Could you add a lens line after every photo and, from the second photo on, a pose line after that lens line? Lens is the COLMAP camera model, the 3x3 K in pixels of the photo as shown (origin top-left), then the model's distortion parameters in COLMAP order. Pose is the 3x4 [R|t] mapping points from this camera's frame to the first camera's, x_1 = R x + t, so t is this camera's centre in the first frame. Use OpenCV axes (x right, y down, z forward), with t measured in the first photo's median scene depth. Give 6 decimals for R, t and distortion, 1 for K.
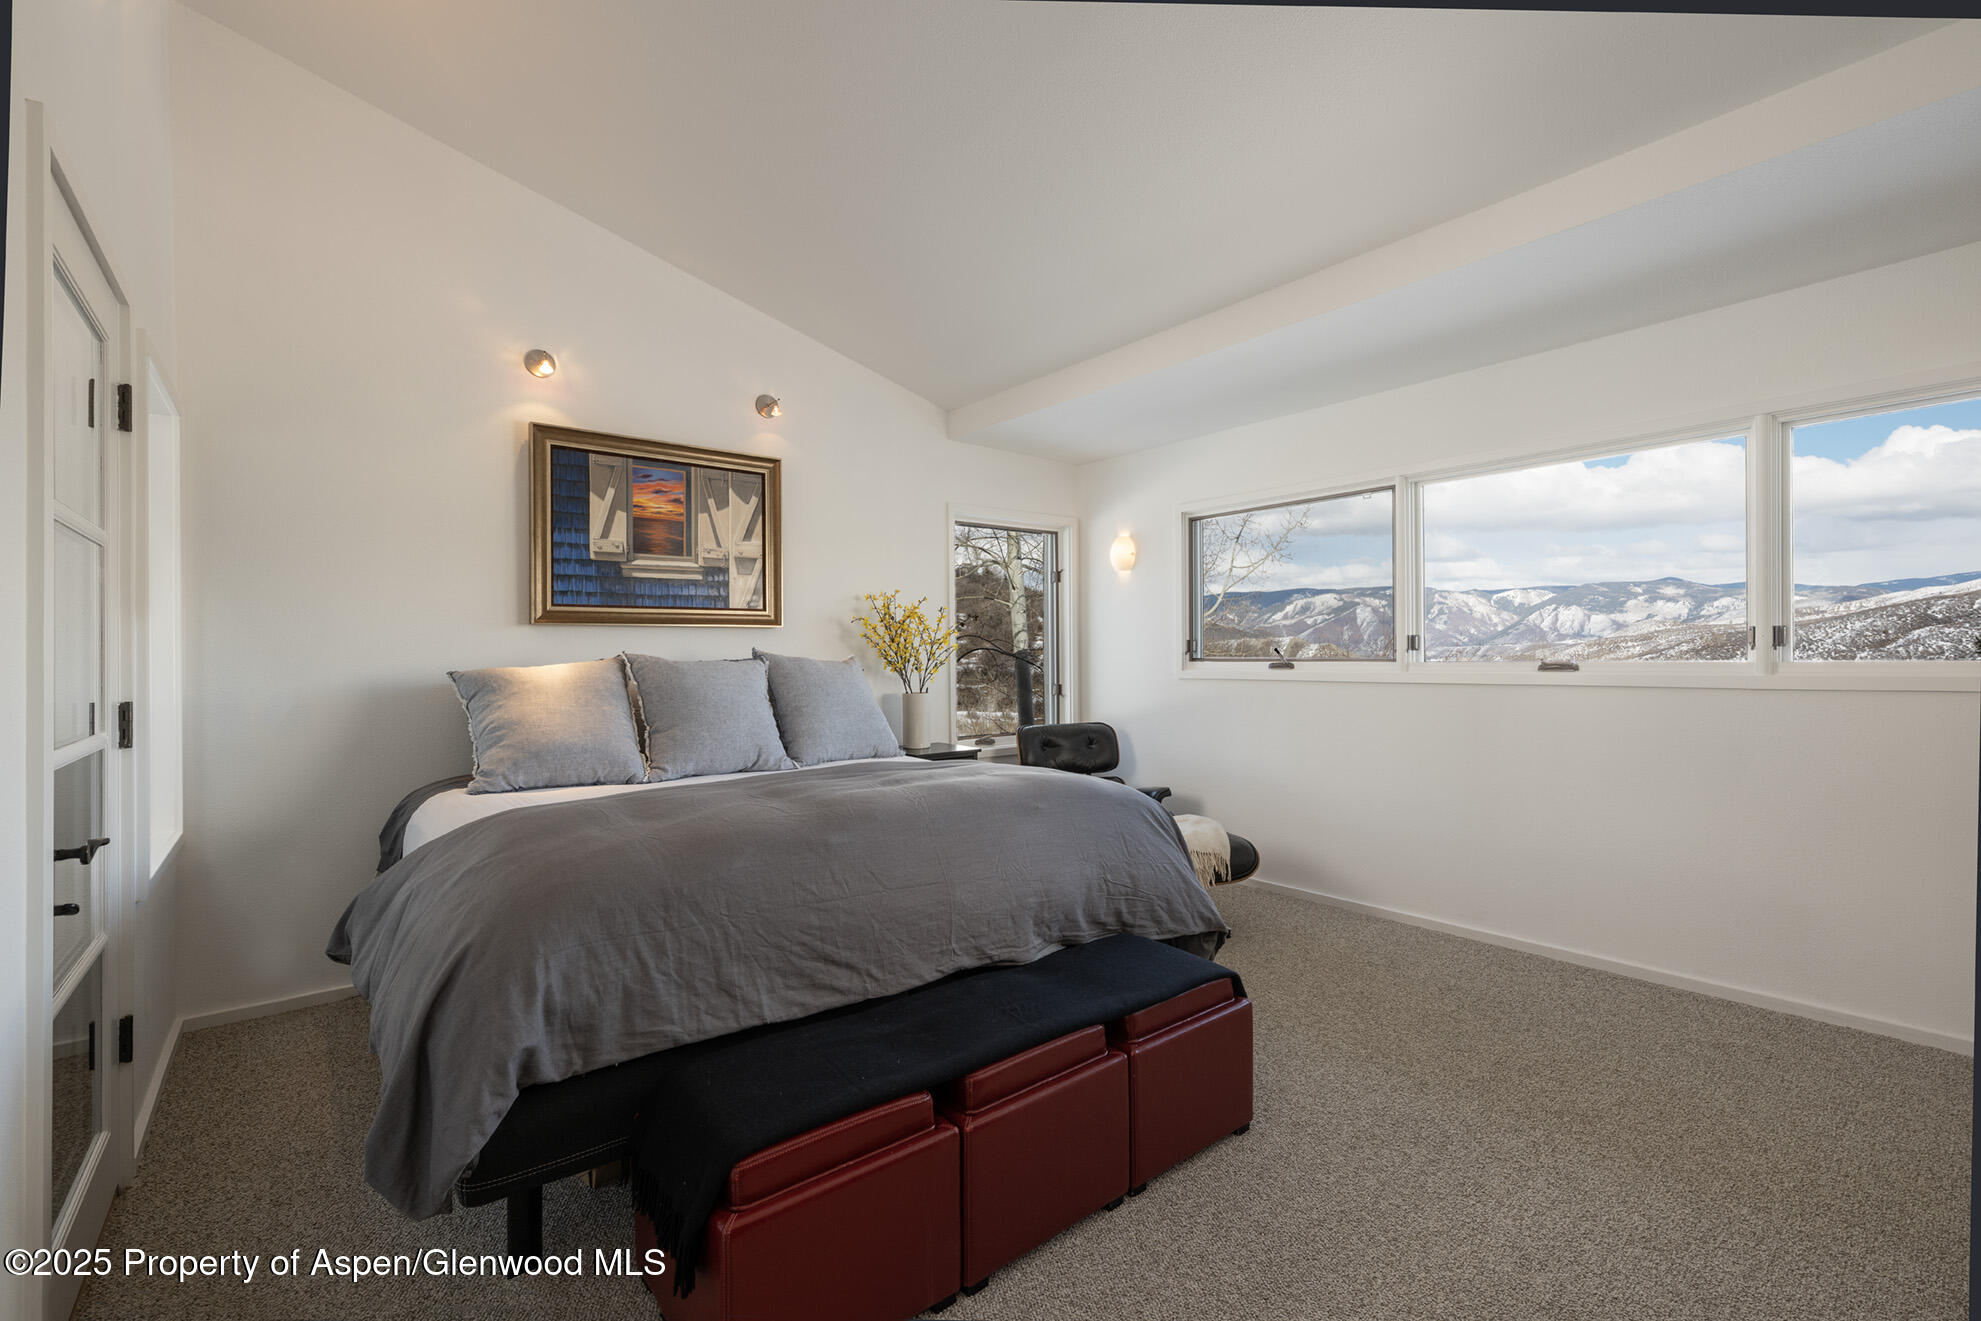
lens RADIAL K [[843.5, 0, 988.9], [0, 843.5, 661.7], [0, 0, 1]] dist [0.001006, 0.000391]
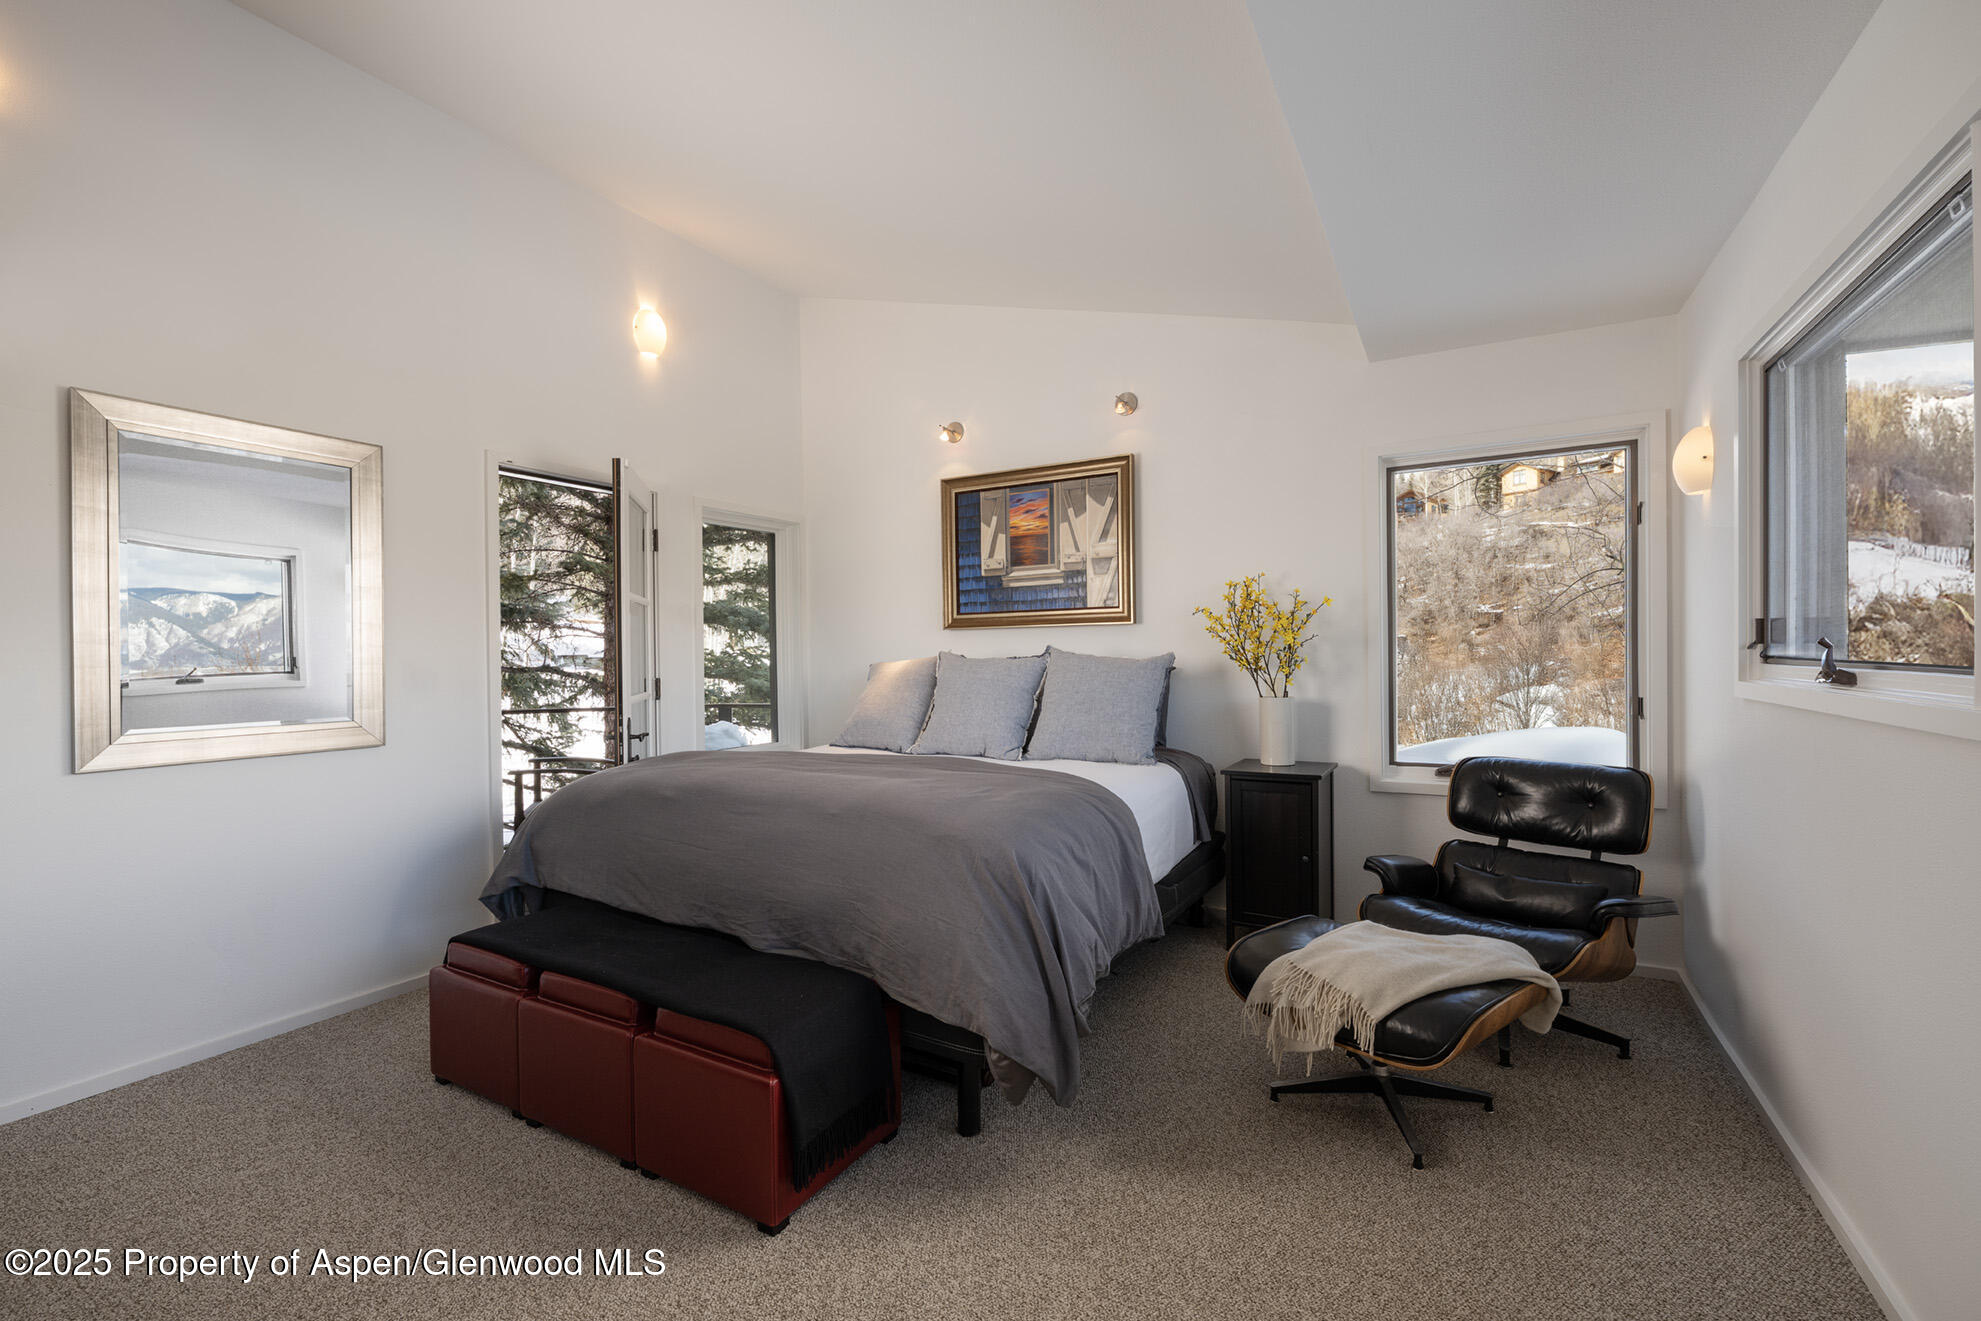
lens RADIAL K [[843.5, 0, 990.4], [0, 843.5, 654.2], [0, 0, 1]] dist [0.001006, 0.000391]
pose [[0.369293, 0.005731, -0.929295, 0.673829], [0.003543, 0.999965, 0.007575, -0.013529], [0.929306, -0.006090, 0.369260, 0.522752]]
